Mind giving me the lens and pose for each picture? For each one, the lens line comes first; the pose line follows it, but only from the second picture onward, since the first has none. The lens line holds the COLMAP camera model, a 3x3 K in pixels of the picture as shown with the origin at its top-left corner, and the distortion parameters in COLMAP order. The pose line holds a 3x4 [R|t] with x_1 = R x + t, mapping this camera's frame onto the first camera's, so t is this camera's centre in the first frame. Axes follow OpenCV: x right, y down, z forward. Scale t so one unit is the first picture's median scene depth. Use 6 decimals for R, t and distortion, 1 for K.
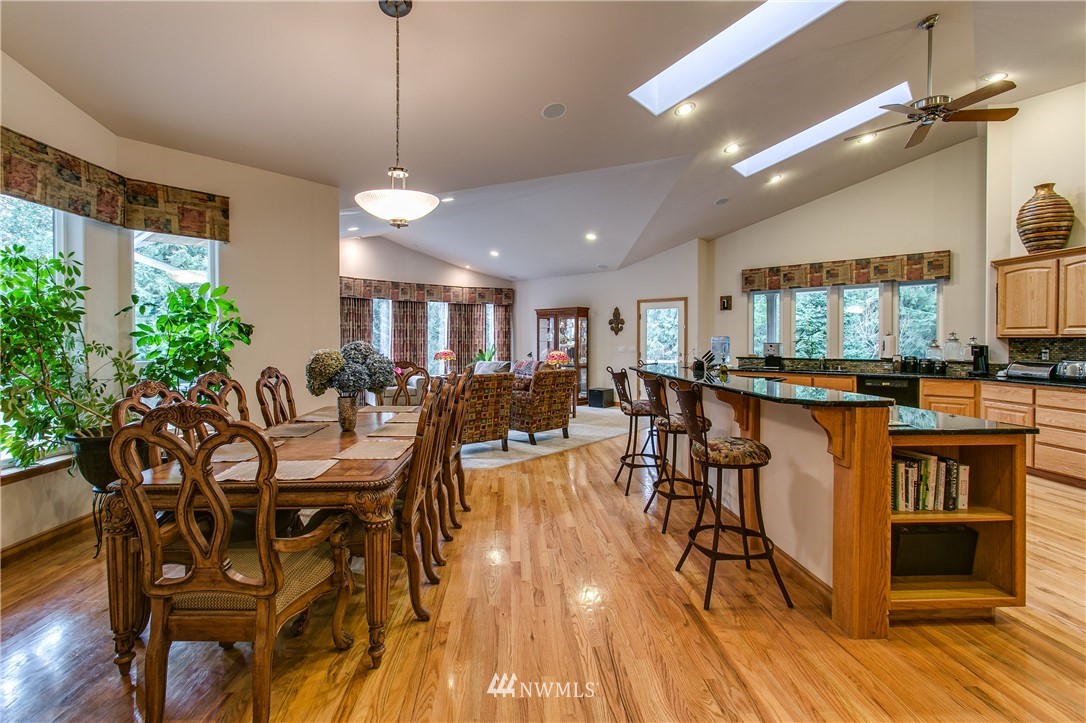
lens RADIAL K [[491.3, 0, 547.3], [0, 491.3, 345.9], [0, 0, 1]] dist [-0.000324, 0.008821]
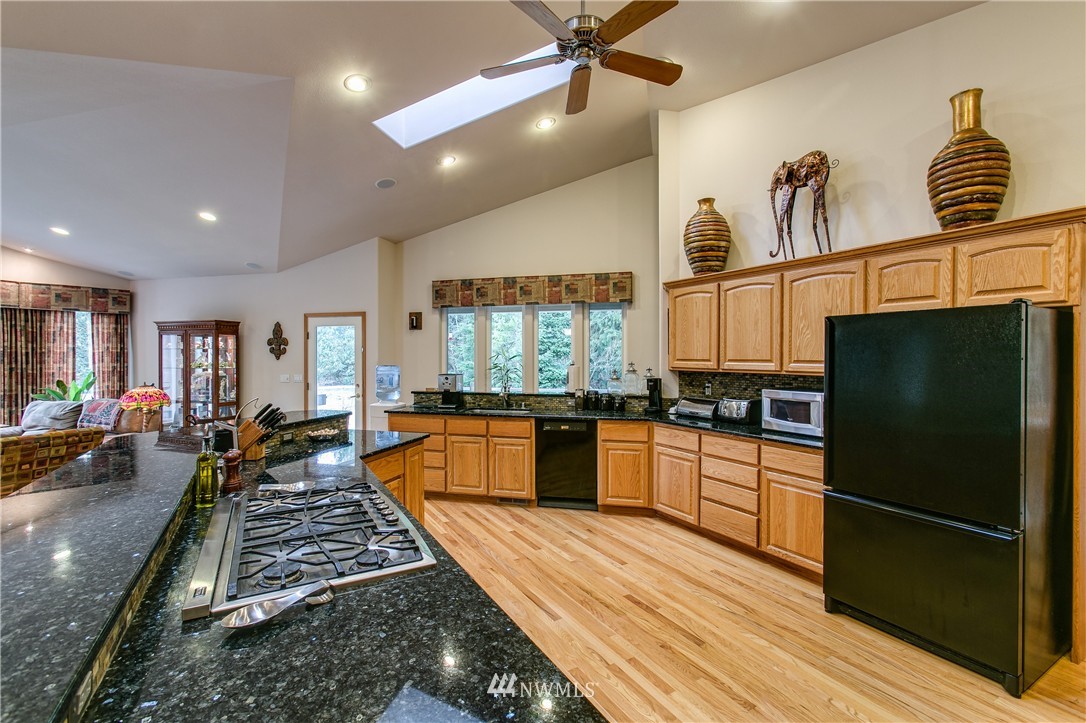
lens RADIAL K [[476.2, 0, 543.0], [0, 476.2, 361.5], [0, 0, 1]] dist [-0.000887, 0.000004]
pose [[0.894691, -0.006152, 0.446642, 0.293752], [0.005584, 0.999981, 0.002589, -0.031339], [-0.446650, 0.000178, 0.894709, 0.302438]]
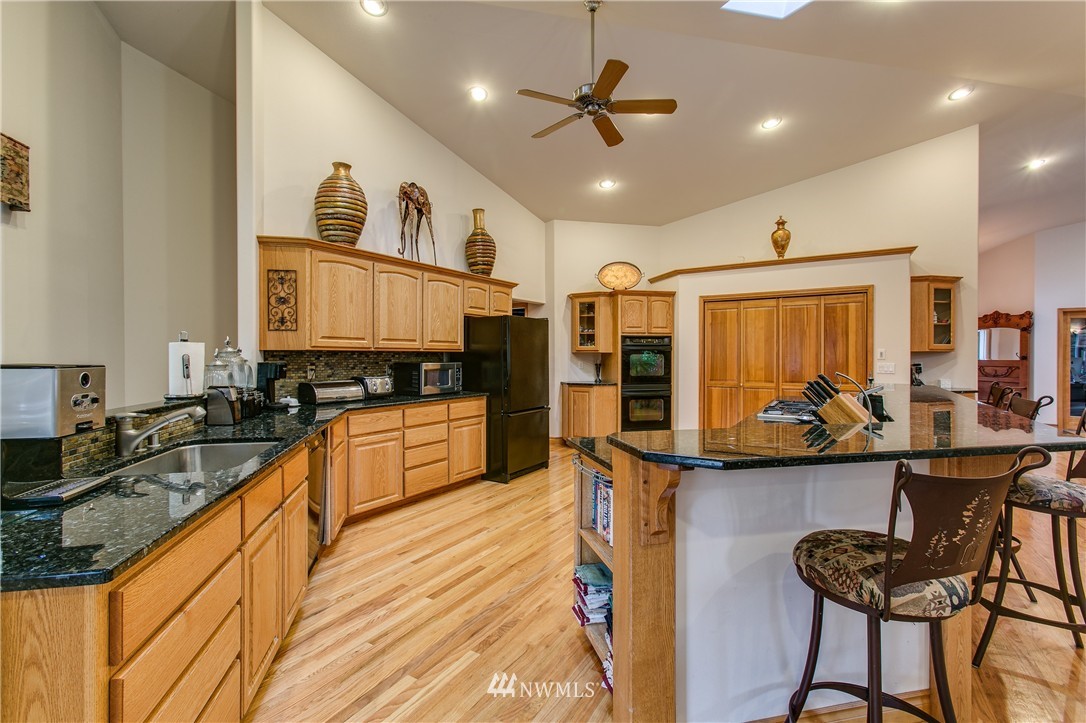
lens RADIAL K [[476.2, 0, 543.0], [0, 476.2, 361.5], [0, 0, 1]] dist [-0.000887, 0.000004]
pose [[-0.809443, -0.008290, 0.587140, 0.223812], [0.005251, 0.999758, 0.021354, -0.011394], [-0.587176, 0.020368, -0.809203, 1.183799]]
